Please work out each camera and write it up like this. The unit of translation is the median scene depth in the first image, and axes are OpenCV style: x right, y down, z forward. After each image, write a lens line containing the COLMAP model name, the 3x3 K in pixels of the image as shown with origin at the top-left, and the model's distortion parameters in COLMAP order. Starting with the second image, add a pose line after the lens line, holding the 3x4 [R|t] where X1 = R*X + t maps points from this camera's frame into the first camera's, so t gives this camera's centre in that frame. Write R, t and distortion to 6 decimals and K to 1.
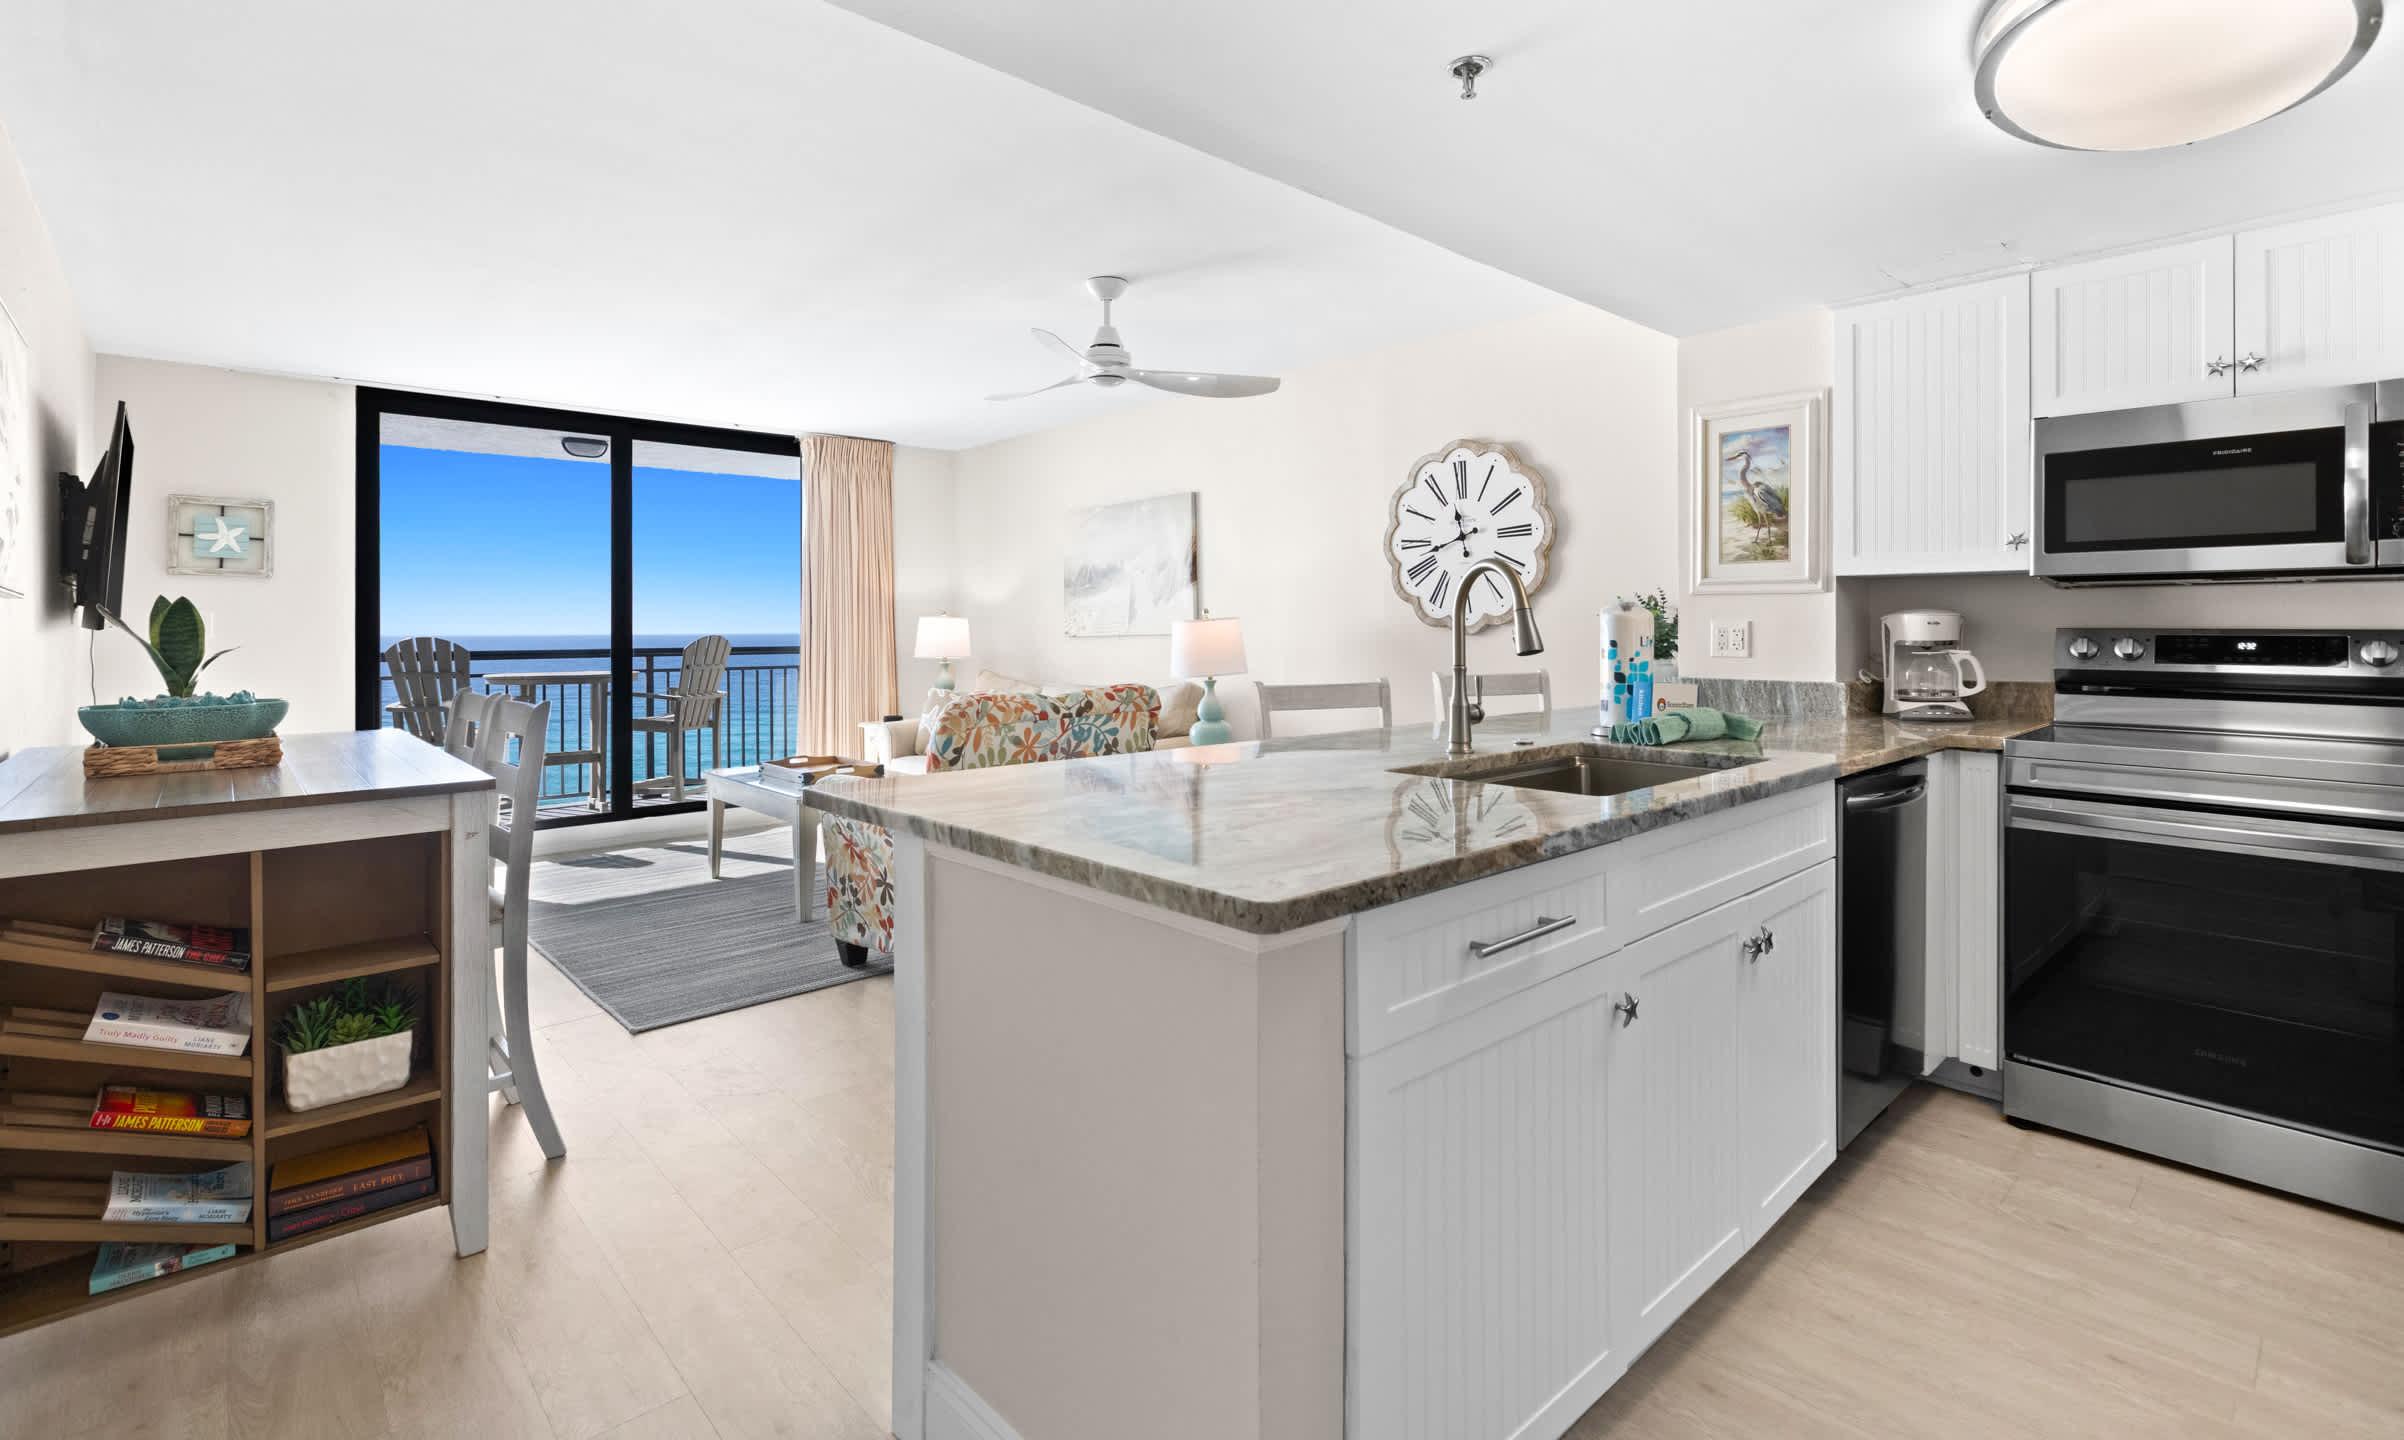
lens RADIAL K [[1090.7, 0, 1137.0], [0, 1090.7, 630.9], [0, 0, 1]] dist [0.003102, -0.000996]
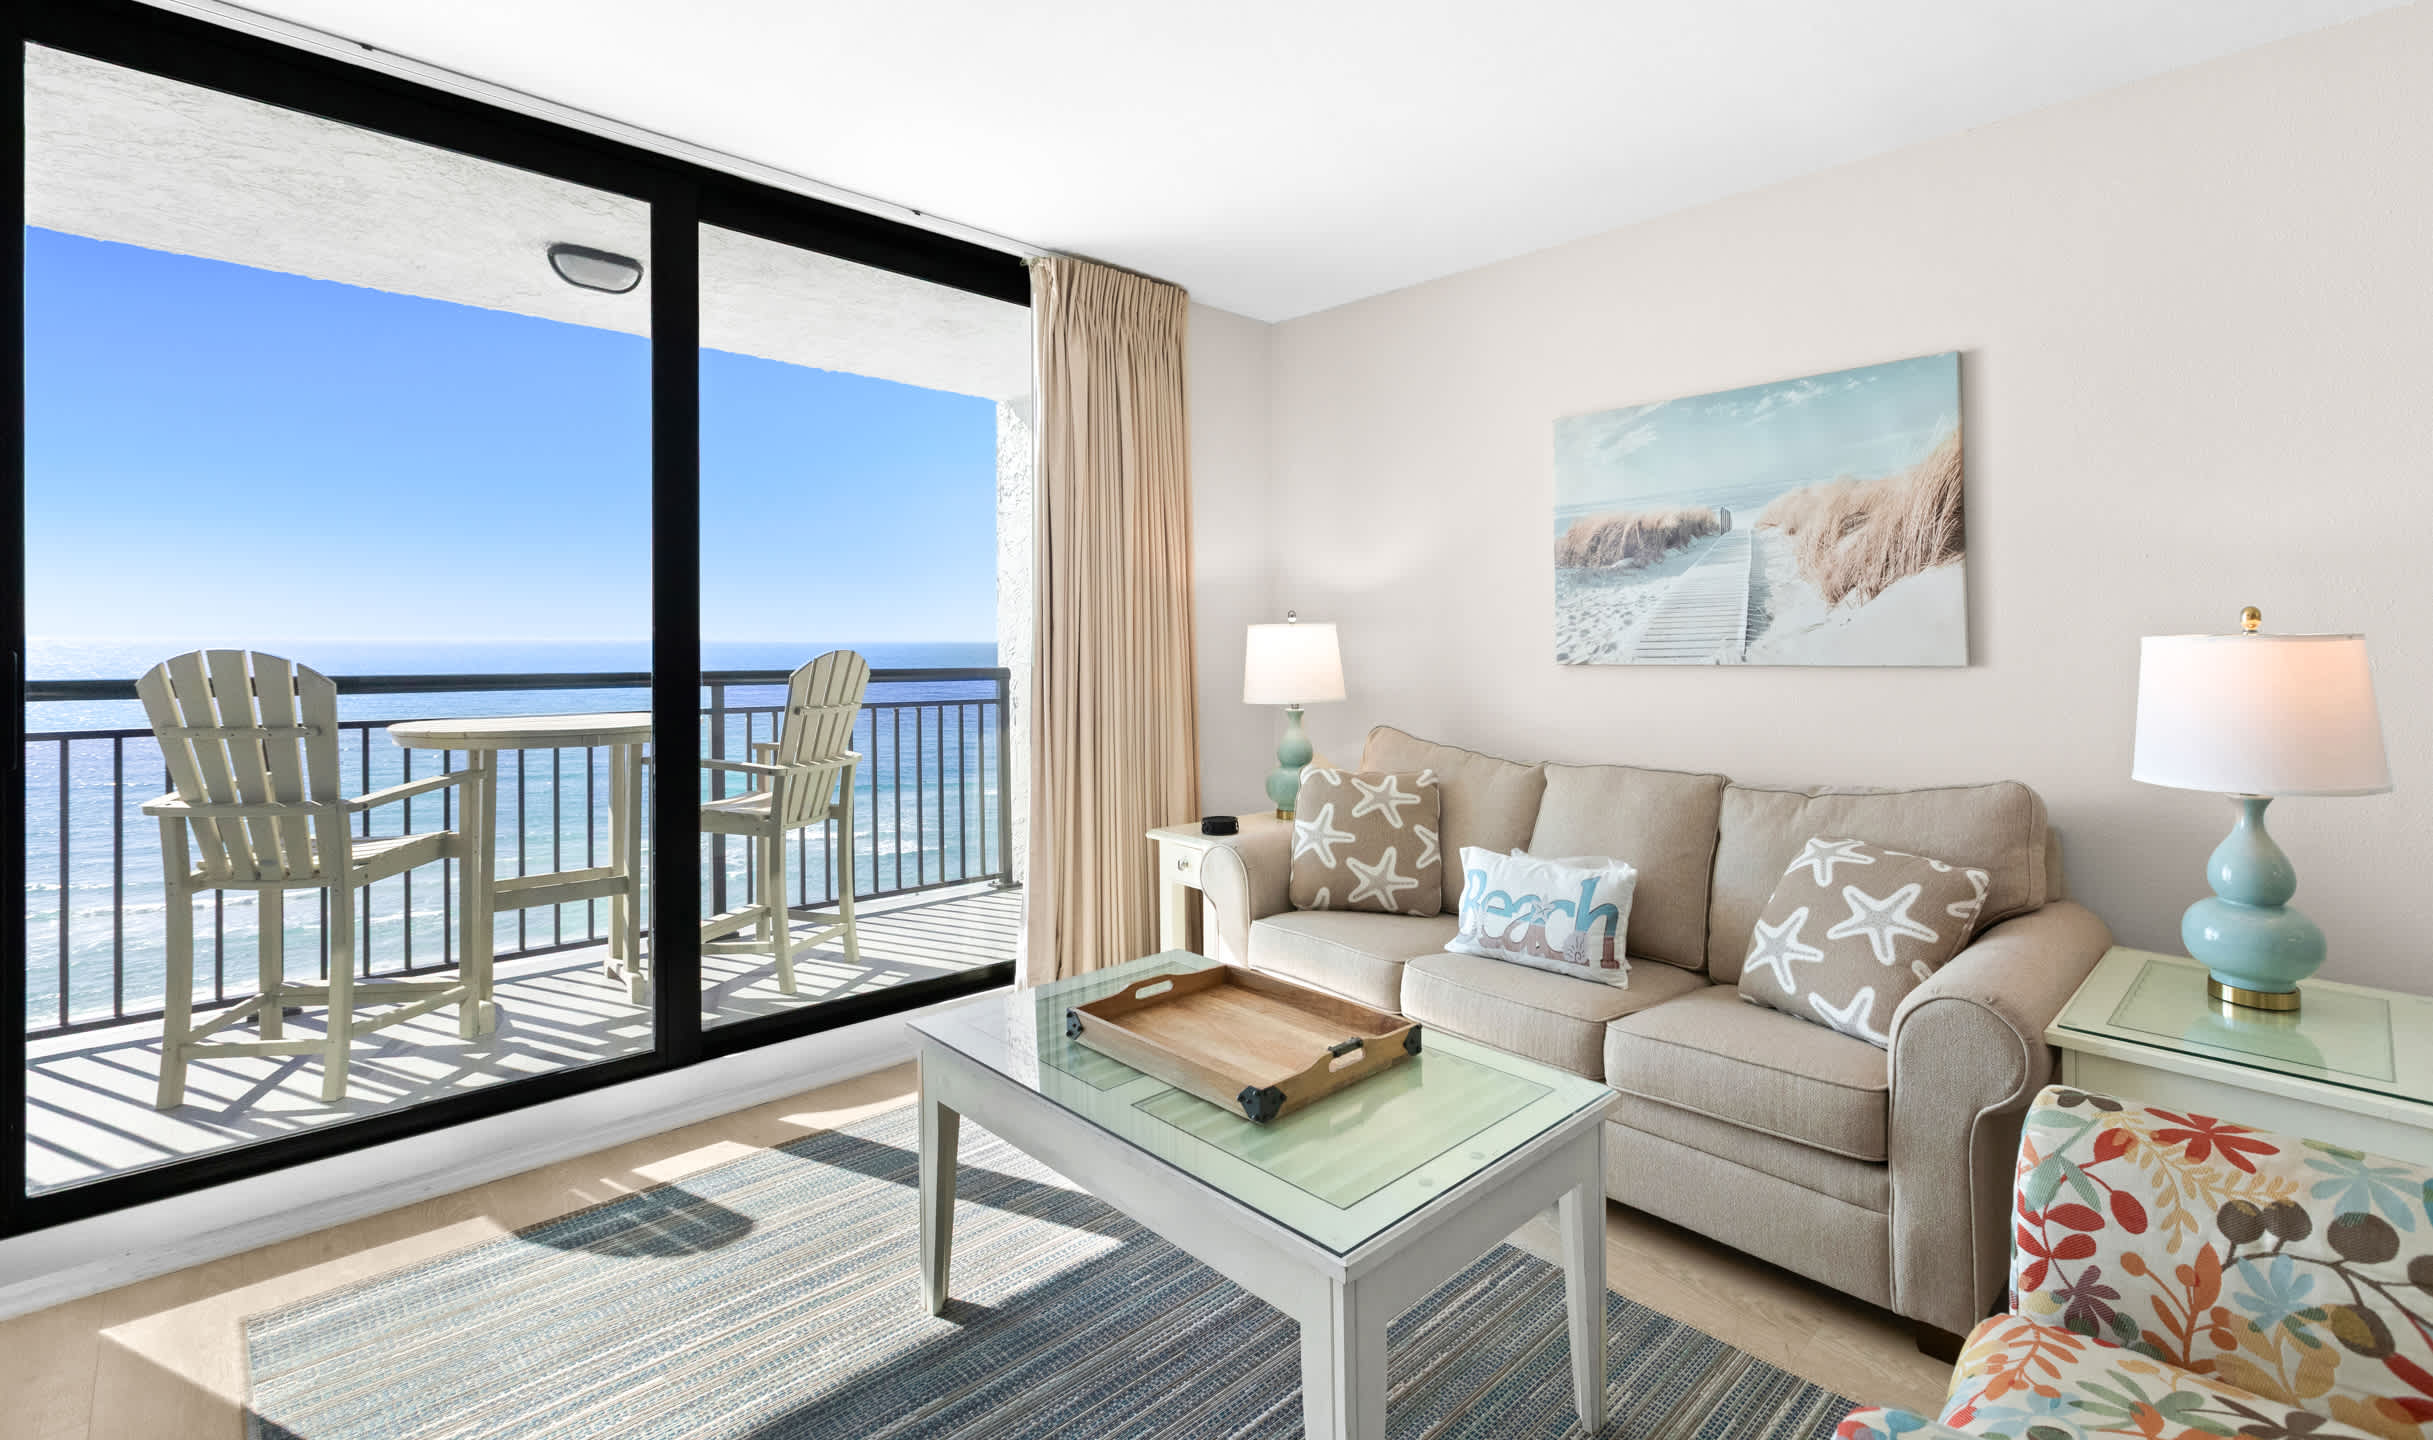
lens RADIAL K [[1114.7, 0, 1227.3], [0, 1114.7, 672.3], [0, 0, 1]] dist [0.009668, 0.000187]
pose [[0.999252, 0.012075, 0.036732, -0.295997], [-0.013109, 0.999521, 0.028036, -0.003754], [-0.036376, -0.028497, 0.998932, 0.600030]]
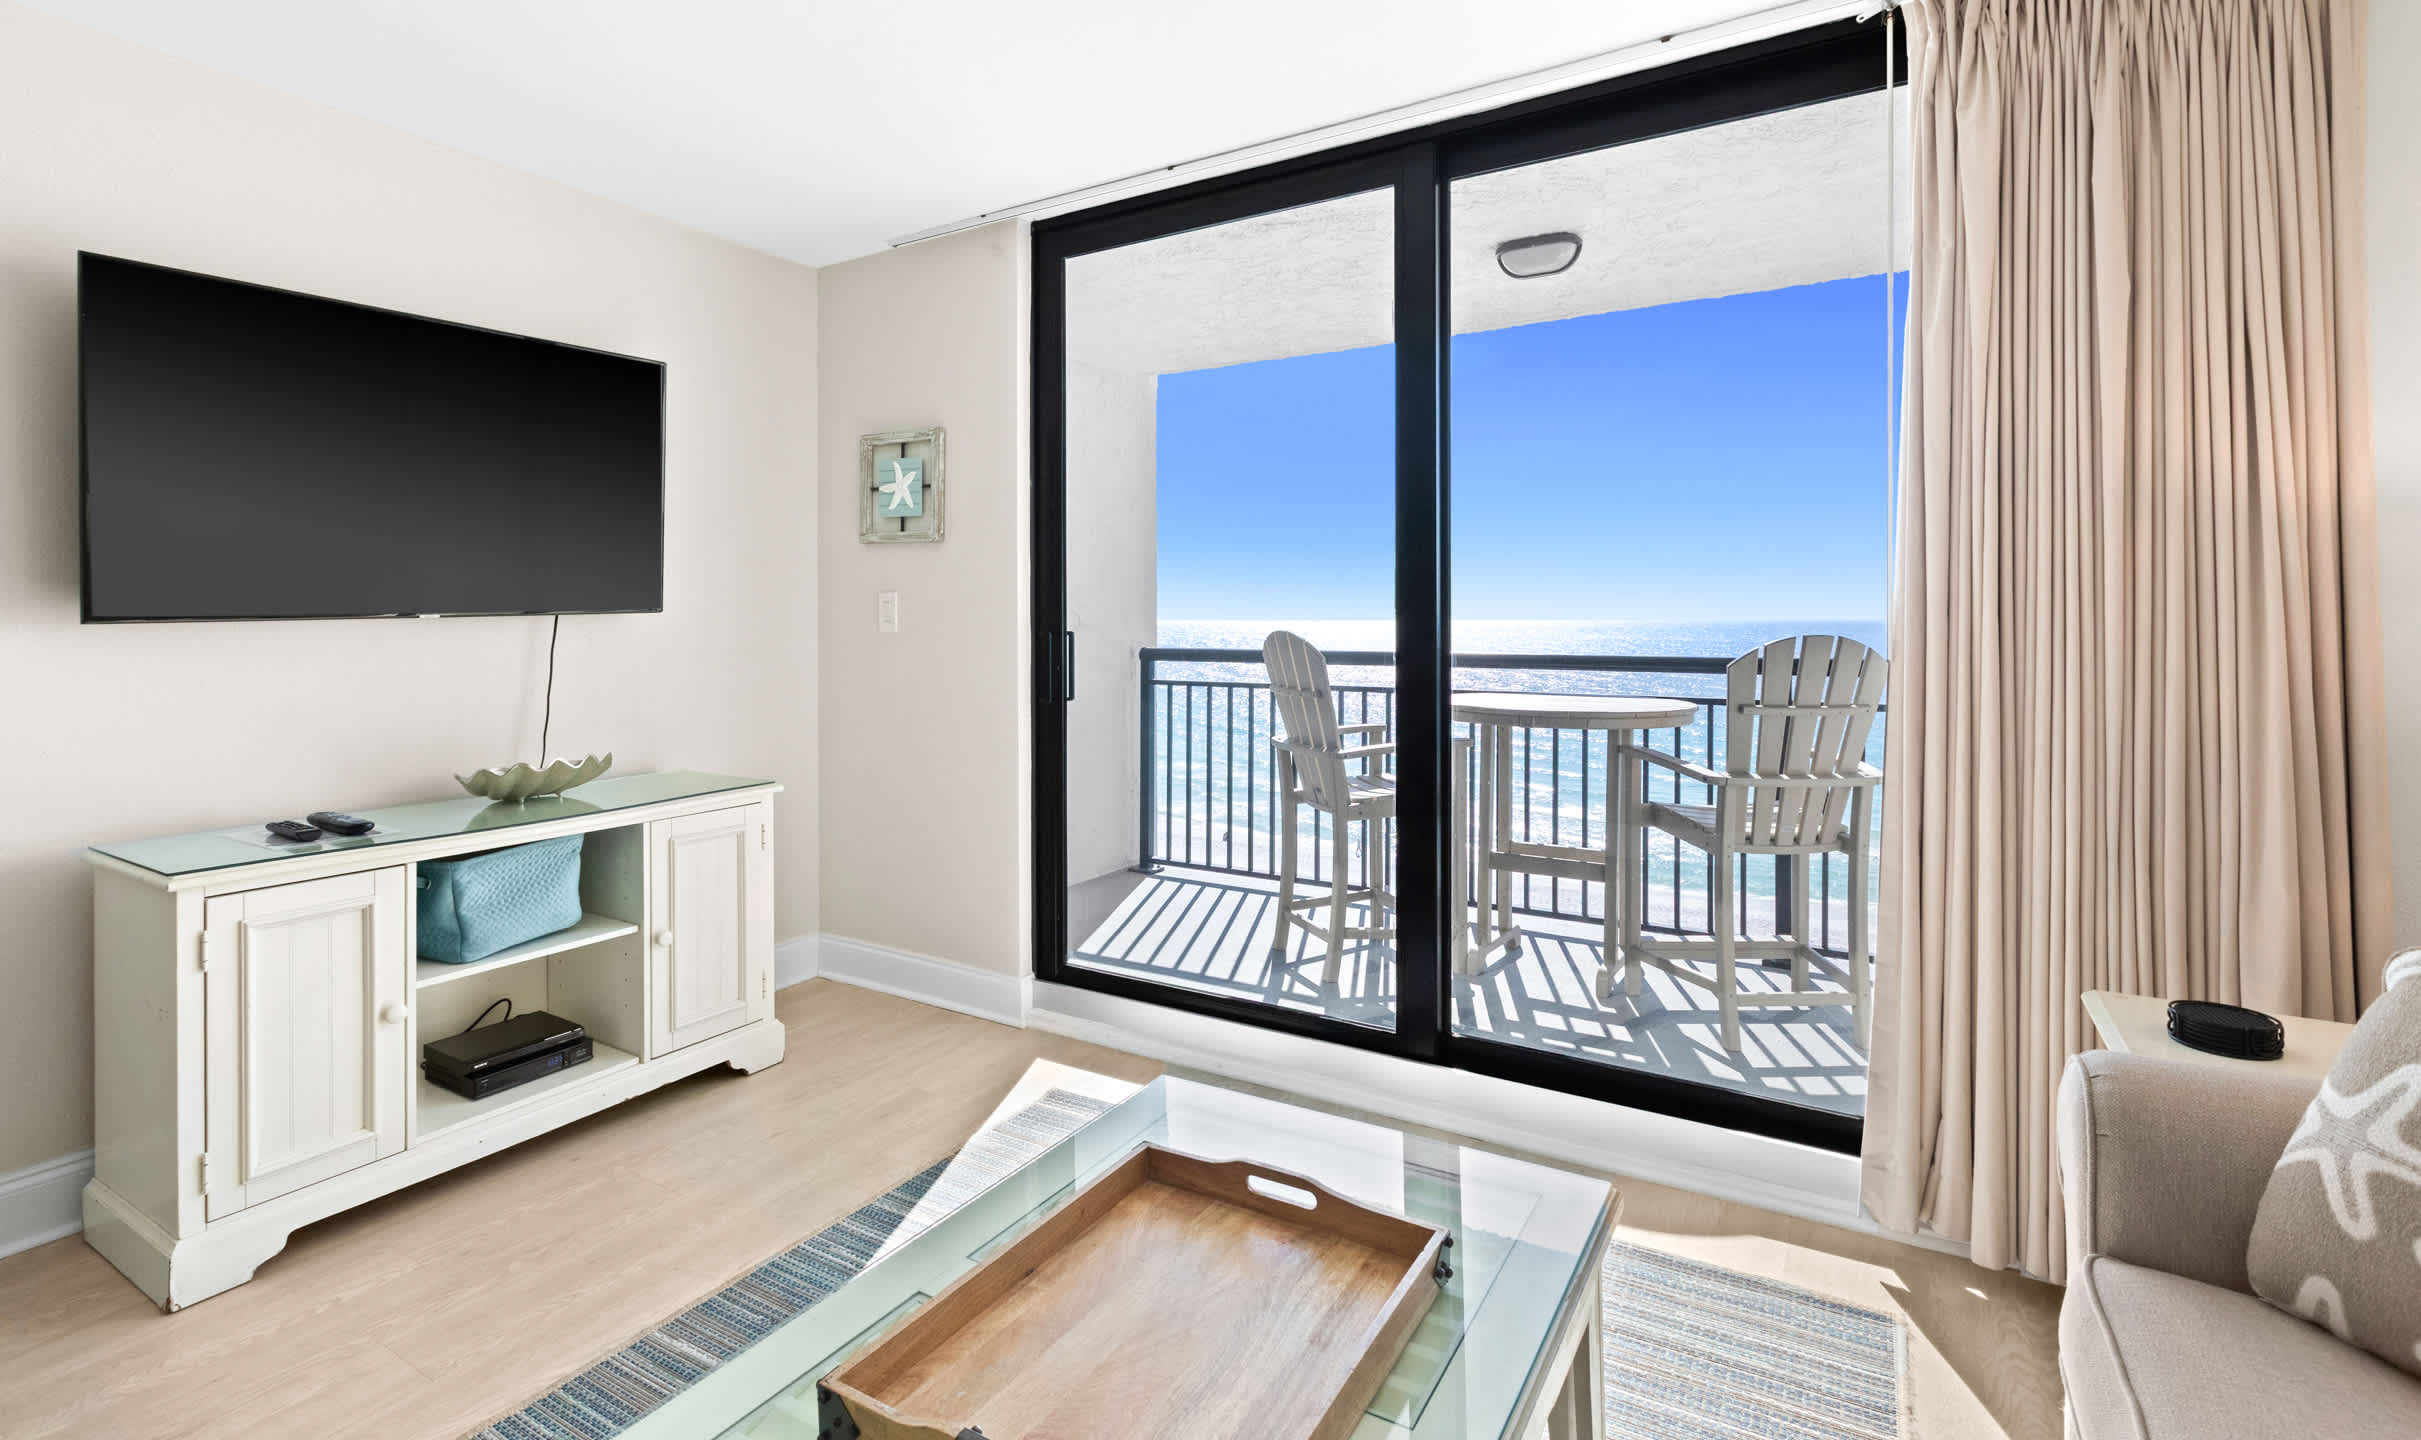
lens RADIAL K [[1089.2, 0, 1252.7], [0, 1089.2, 625.6], [0, 0, 1]] dist [0.009368, -0.000870]
pose [[0.310998, 0.012558, -0.950328, -0.085630], [-0.000361, 0.999914, 0.013095, -0.005077], [0.950411, -0.003730, 0.310976, 0.913259]]
